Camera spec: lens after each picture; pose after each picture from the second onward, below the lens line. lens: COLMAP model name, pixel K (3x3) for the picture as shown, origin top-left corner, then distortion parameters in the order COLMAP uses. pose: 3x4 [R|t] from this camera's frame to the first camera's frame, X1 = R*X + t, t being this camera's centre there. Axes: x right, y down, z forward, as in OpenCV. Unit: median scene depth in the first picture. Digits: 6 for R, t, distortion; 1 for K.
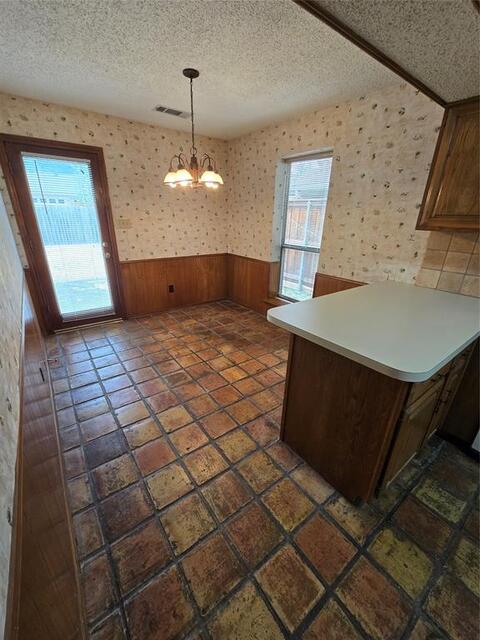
lens RADIAL K [[262.4, 0, 239.4], [0, 262.4, 320.0], [0, 0, 1]] dist [-0.001822, 0.000021]
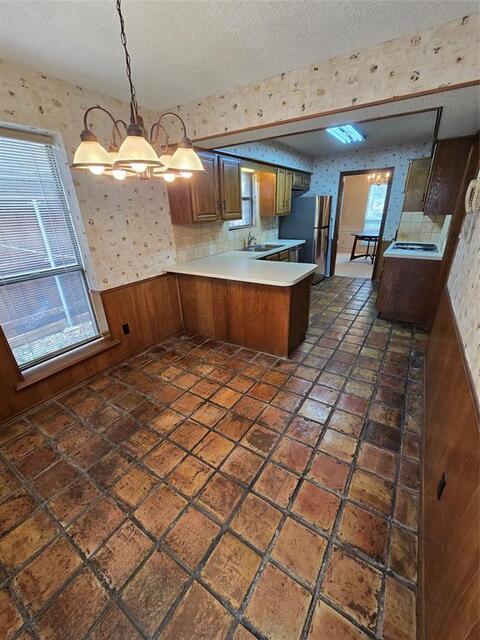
lens RADIAL K [[262.4, 0, 240.1], [0, 262.4, 319.5], [0, 0, 1]] dist [-0.001822, 0.000021]
pose [[-0.346100, -0.376407, 0.859379, -0.722144], [0.372108, 0.785789, 0.494035, -0.436754], [-0.861249, 0.490767, -0.131898, 0.963704]]
